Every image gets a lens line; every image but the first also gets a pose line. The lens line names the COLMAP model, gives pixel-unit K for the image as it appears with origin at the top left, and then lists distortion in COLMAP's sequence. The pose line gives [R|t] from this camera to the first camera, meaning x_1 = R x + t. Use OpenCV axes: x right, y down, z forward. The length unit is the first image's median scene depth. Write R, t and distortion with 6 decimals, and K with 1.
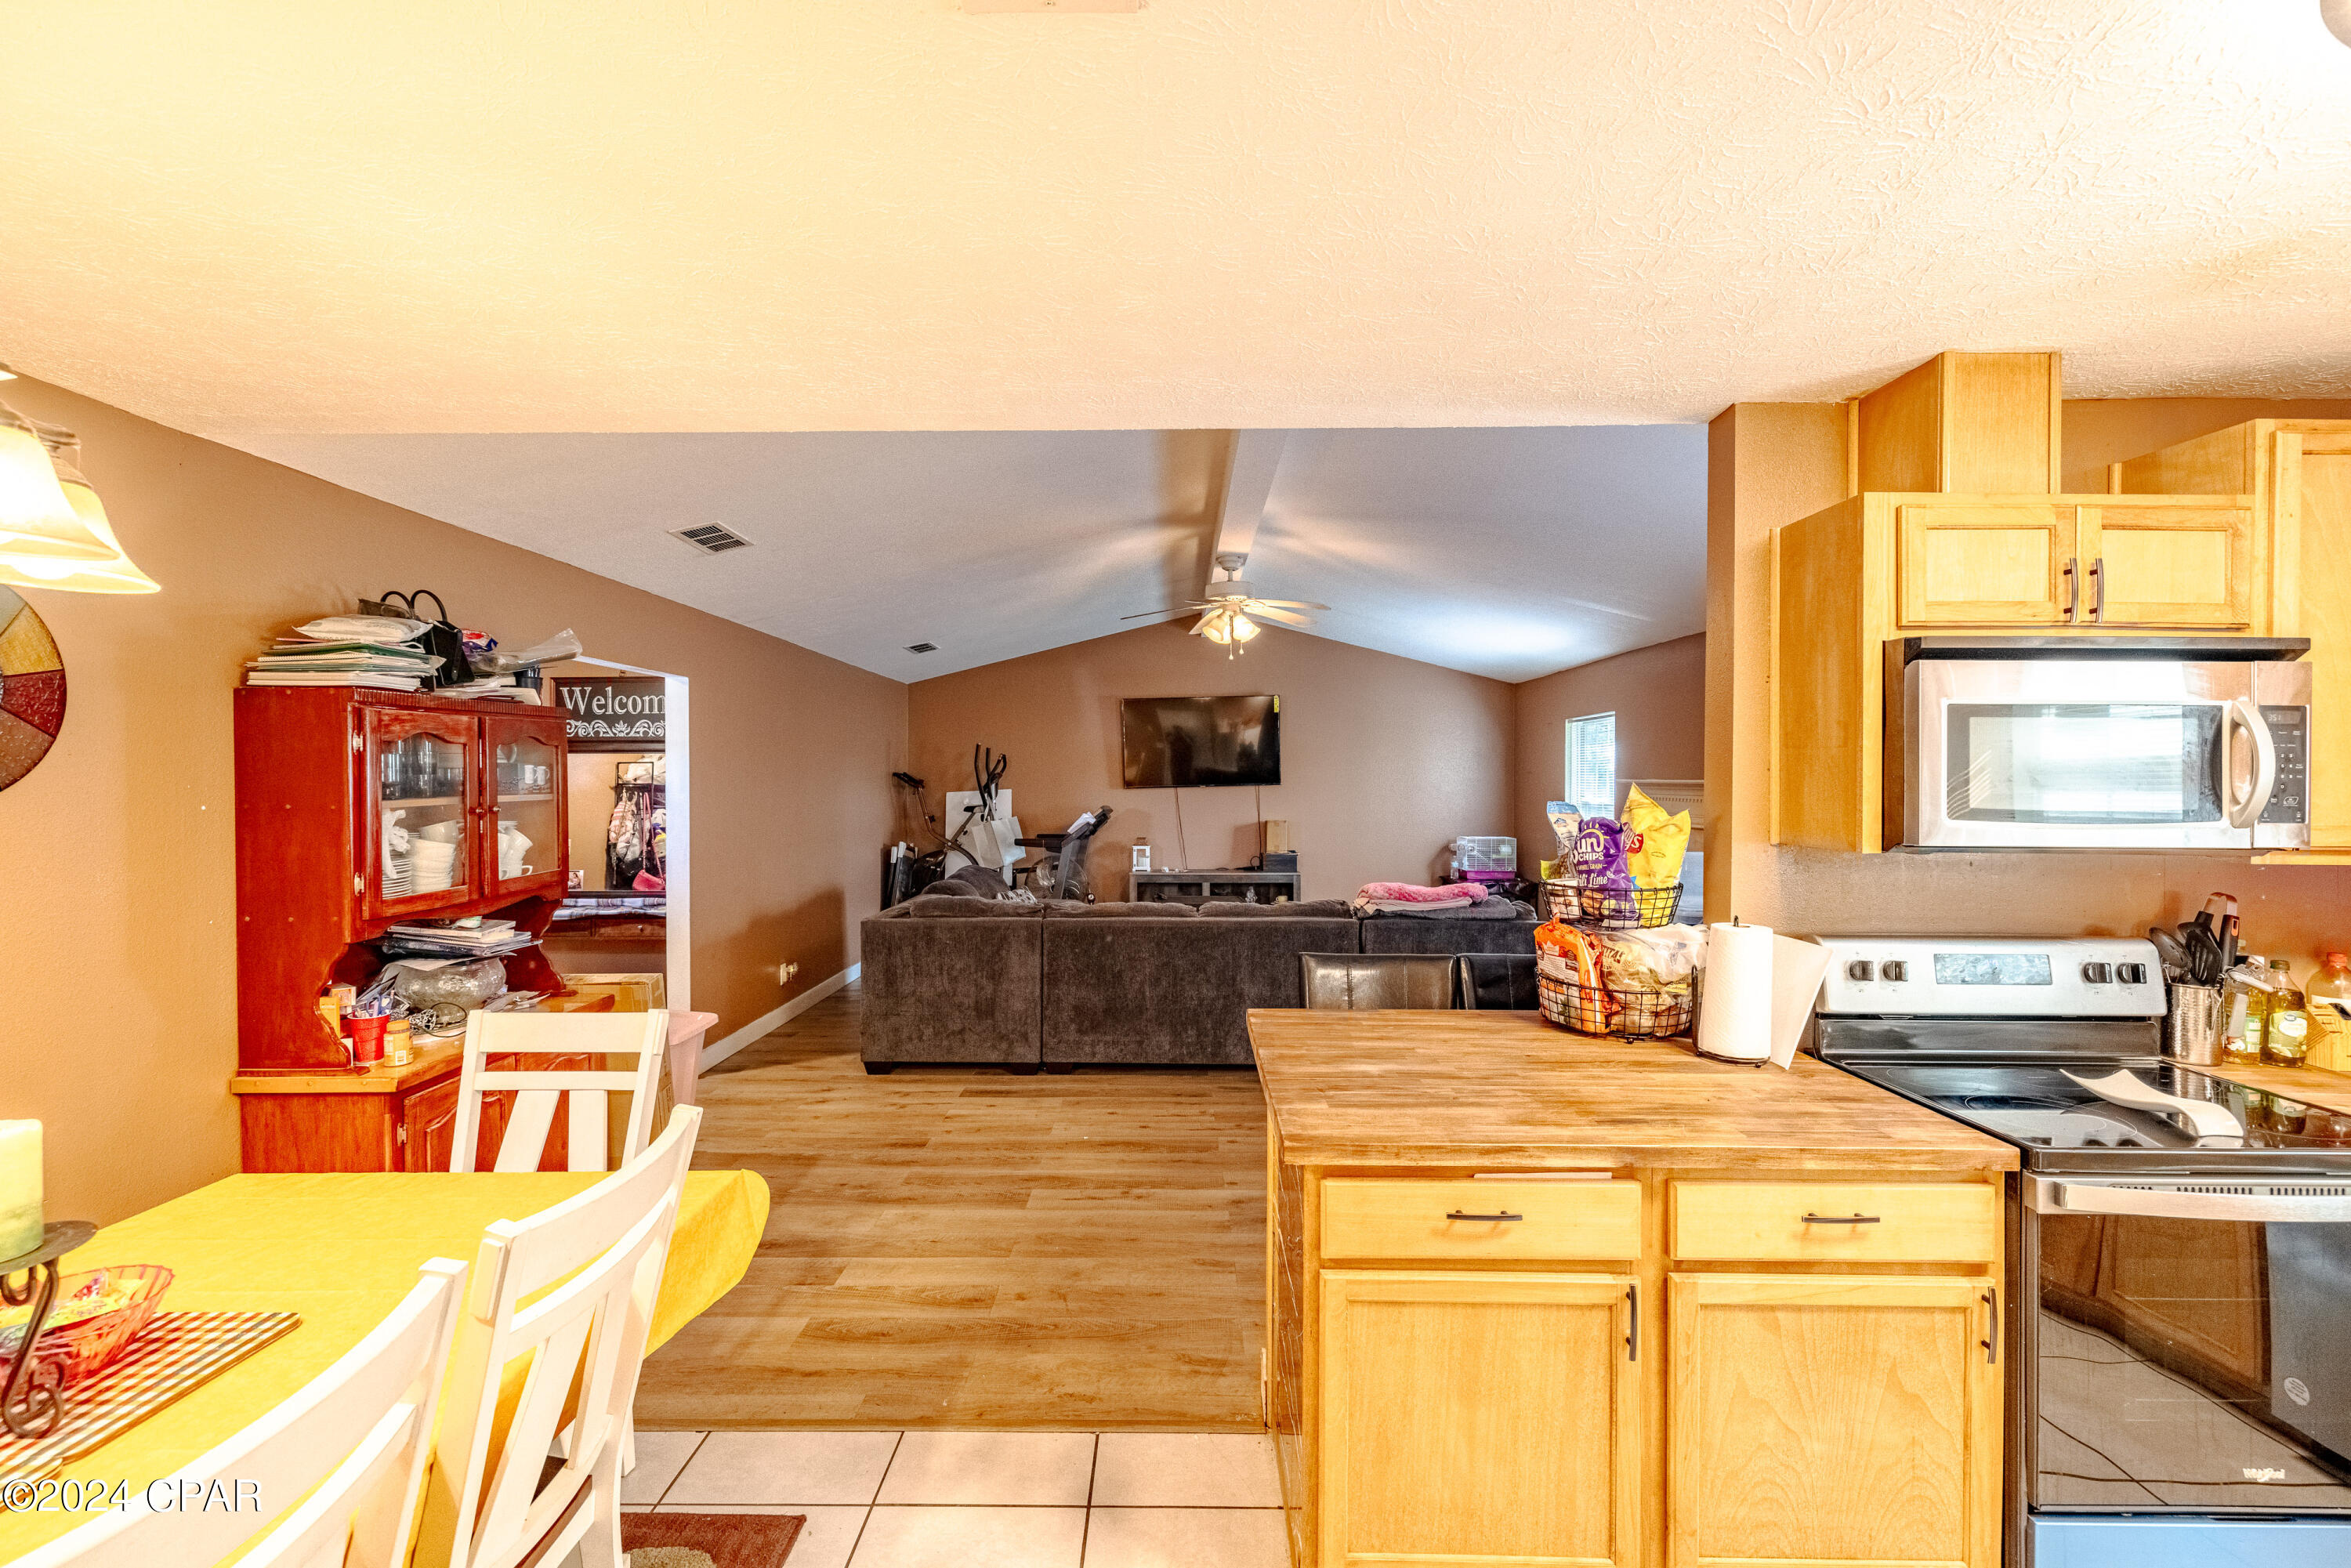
lens RADIAL K [[968.9, 0, 1175.5], [0, 968.9, 784.0], [0, 0, 1]] dist [0.000930, 0.000014]
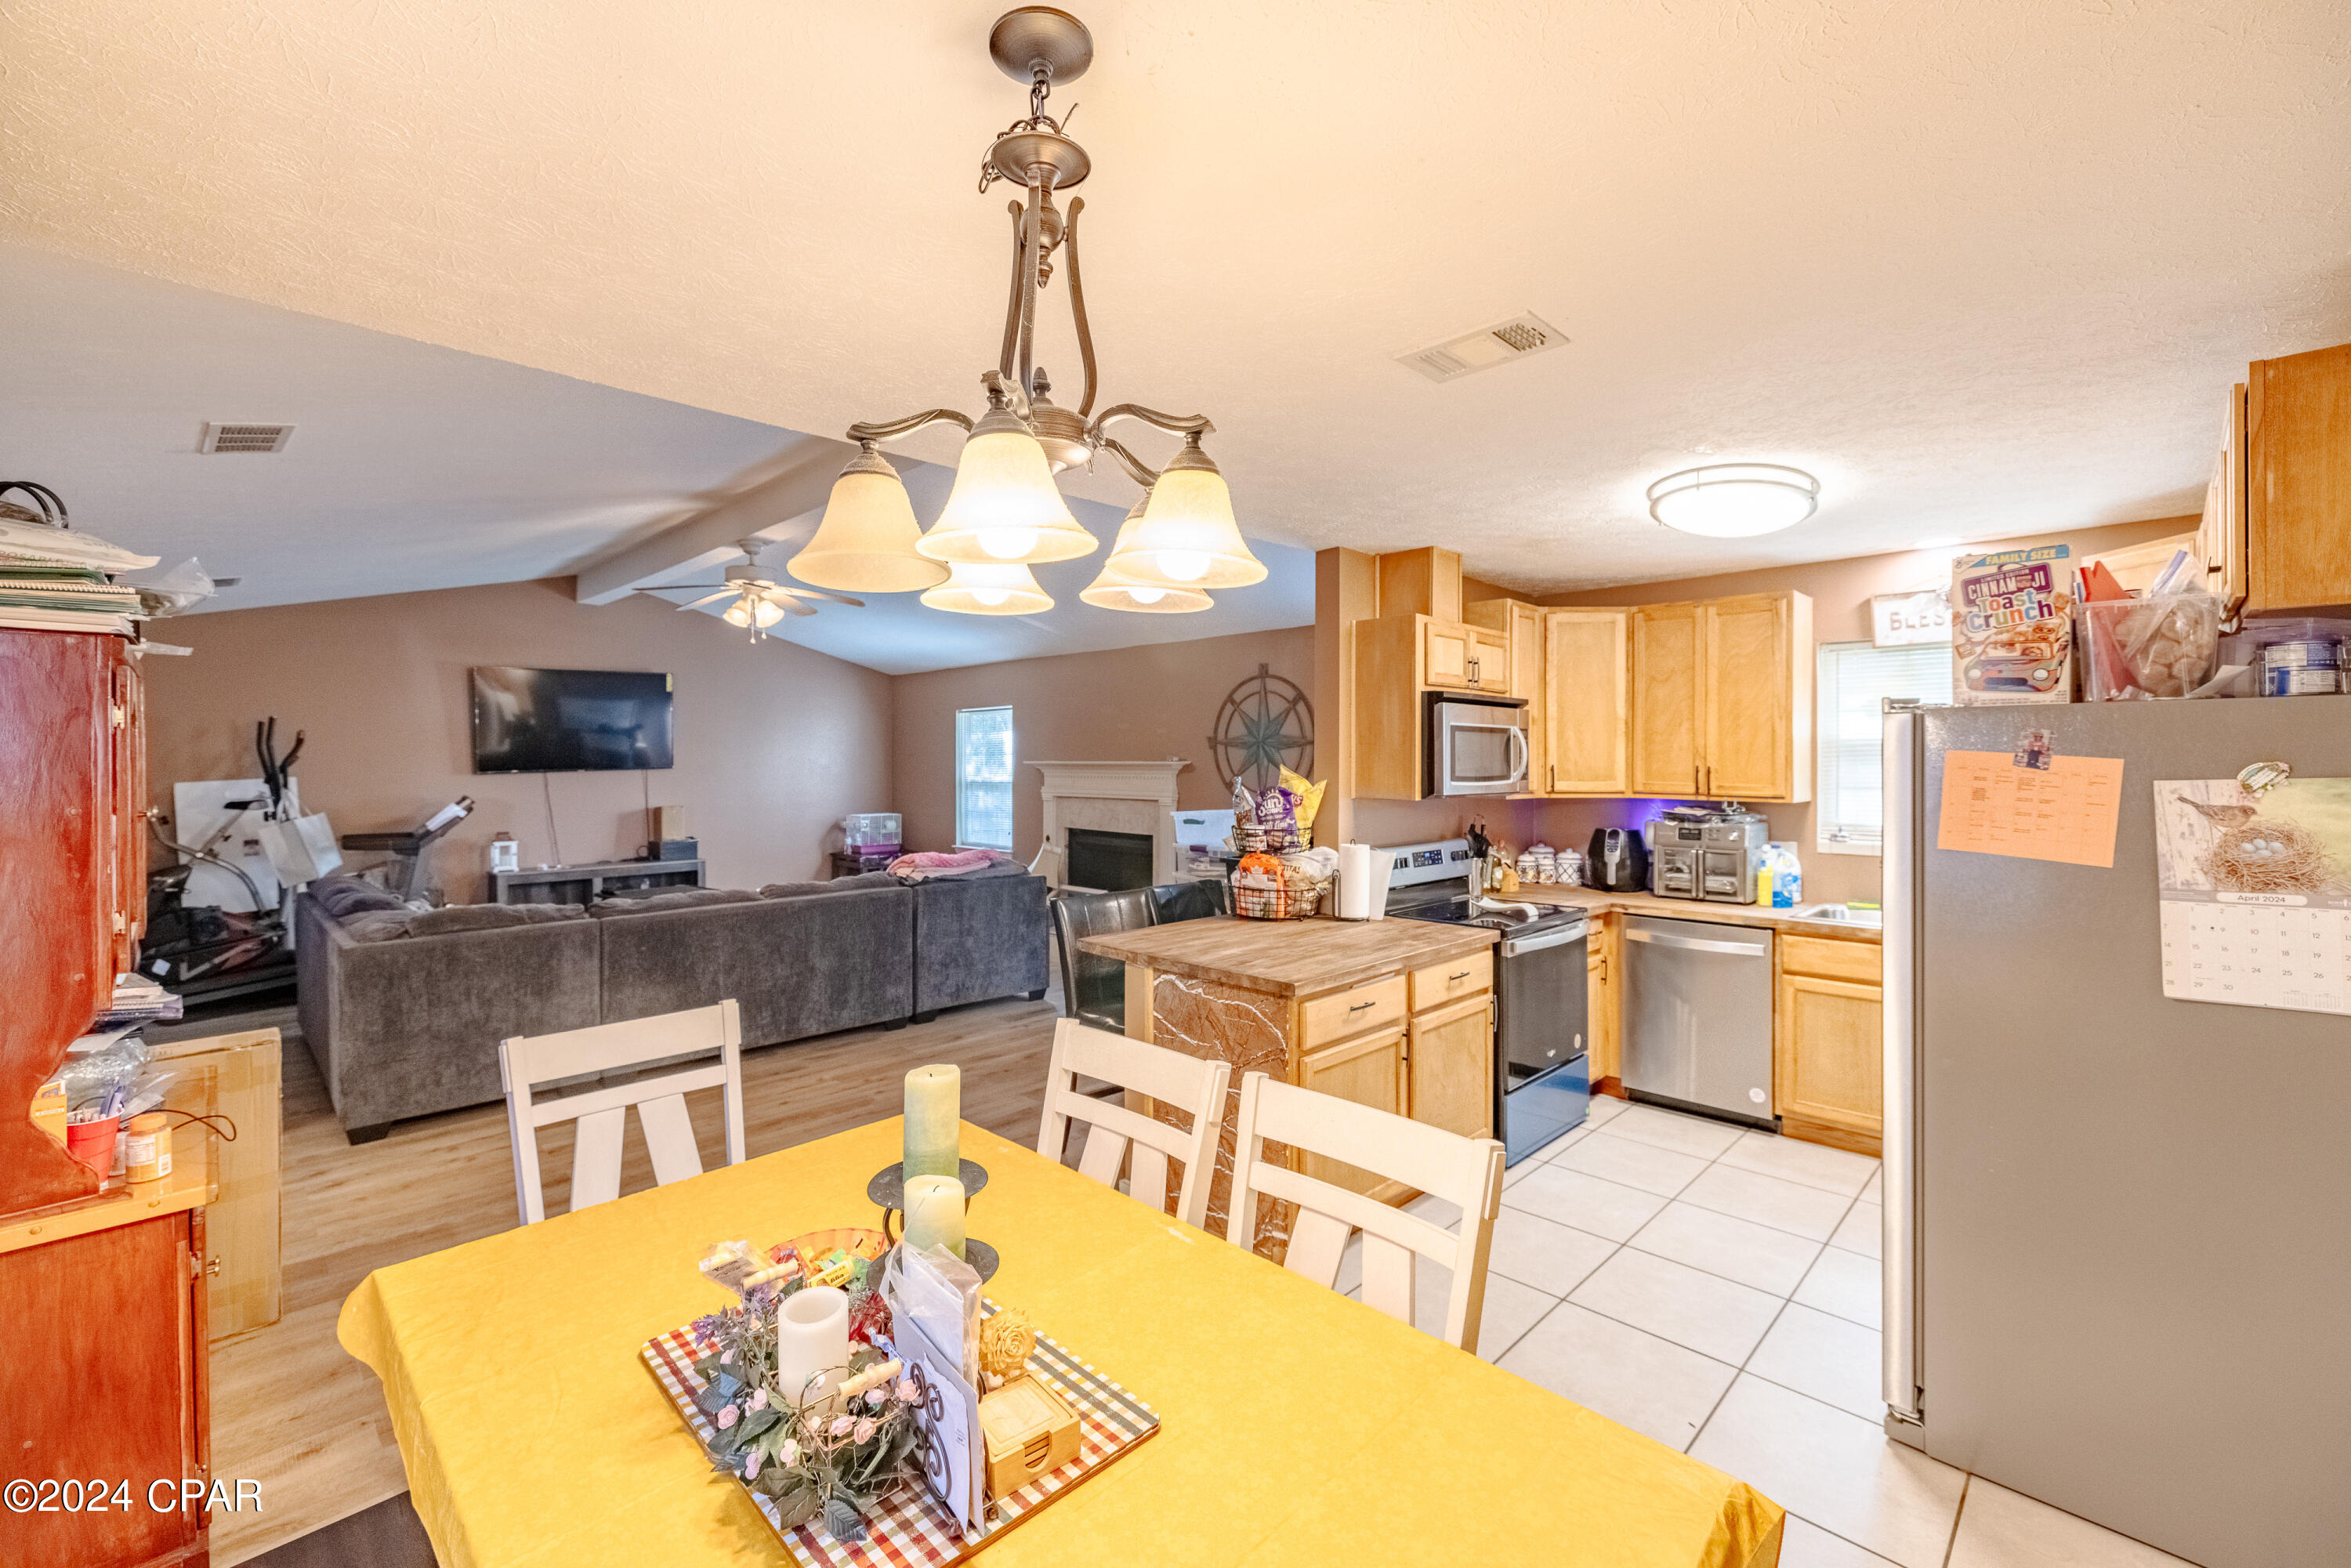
lens RADIAL K [[968.9, 0, 1153.1], [0, 968.9, 774.9], [0, 0, 1]] dist [-0.001547, -0.000180]
pose [[0.711075, -0.013445, 0.702987, -0.403439], [0.006515, 0.999900, 0.012533, -0.002732], [-0.703086, -0.004333, 0.711092, -0.001009]]
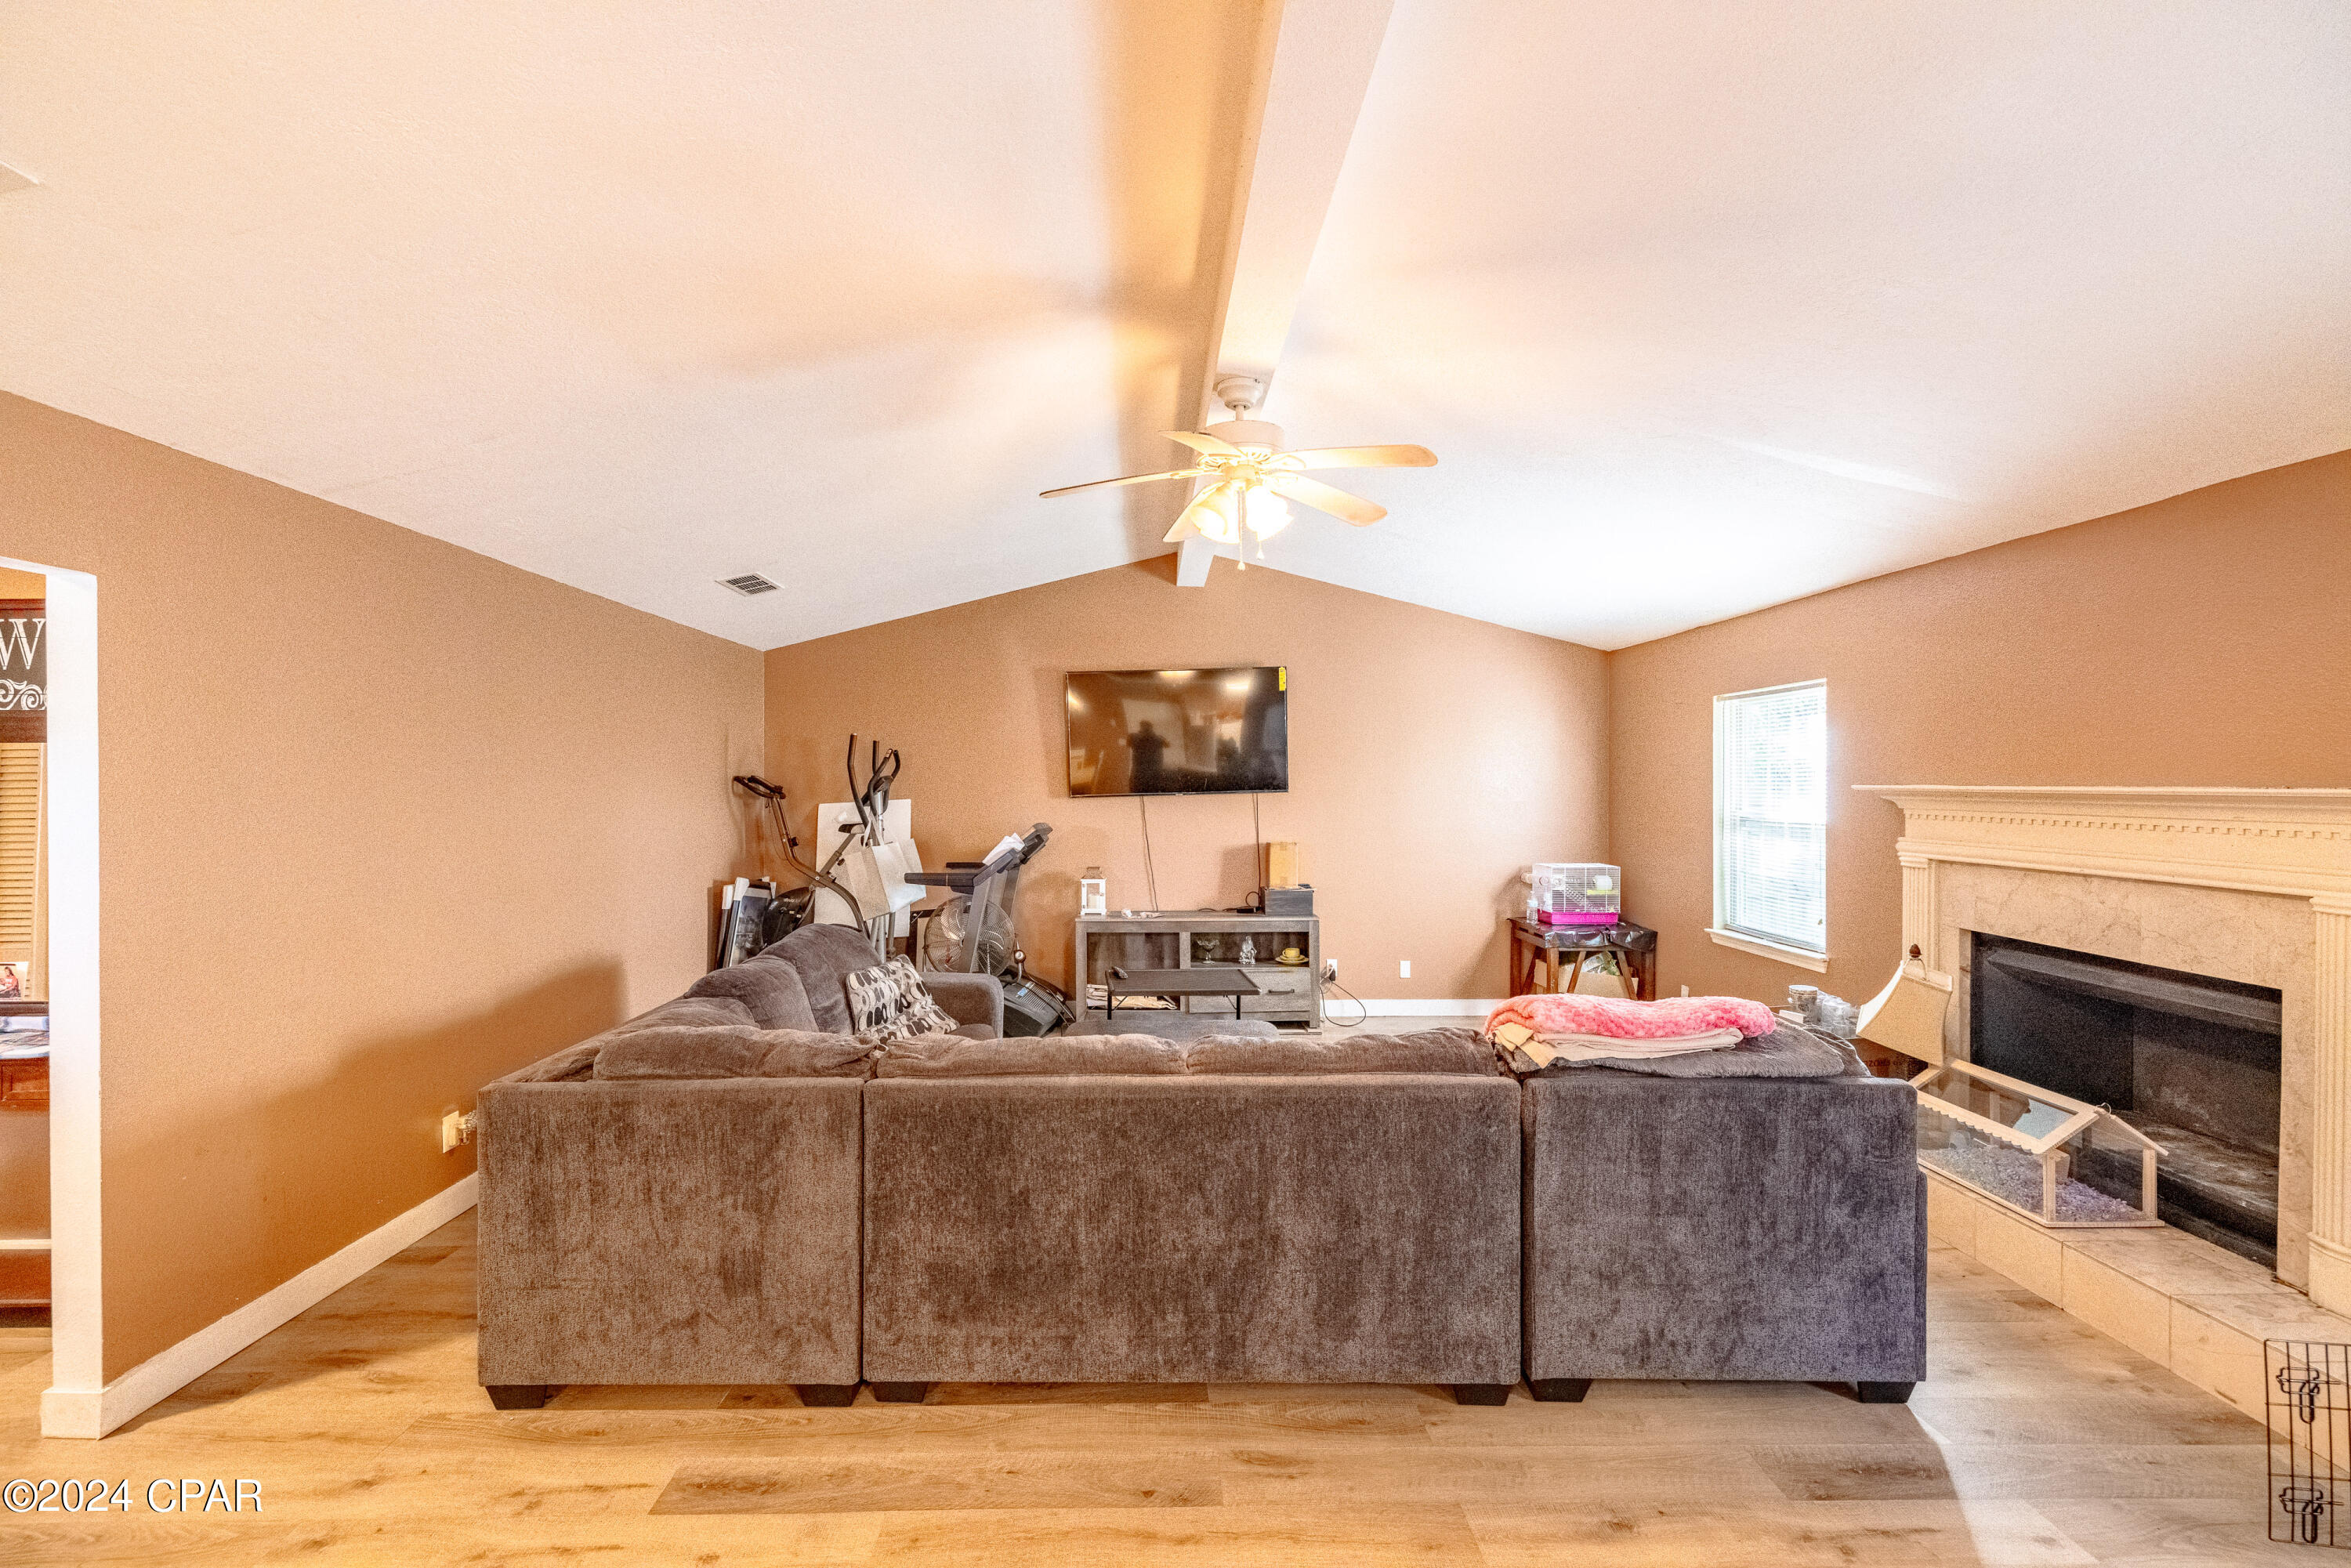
lens RADIAL K [[968.9, 0, 1153.1], [0, 968.9, 774.9], [0, 0, 1]] dist [-0.001547, -0.000180]
pose [[0.999935, -0.001778, 0.011250, 0.001200], [0.001906, 0.999933, -0.011392, -0.007187], [-0.011229, 0.011413, 0.999872, 0.517368]]
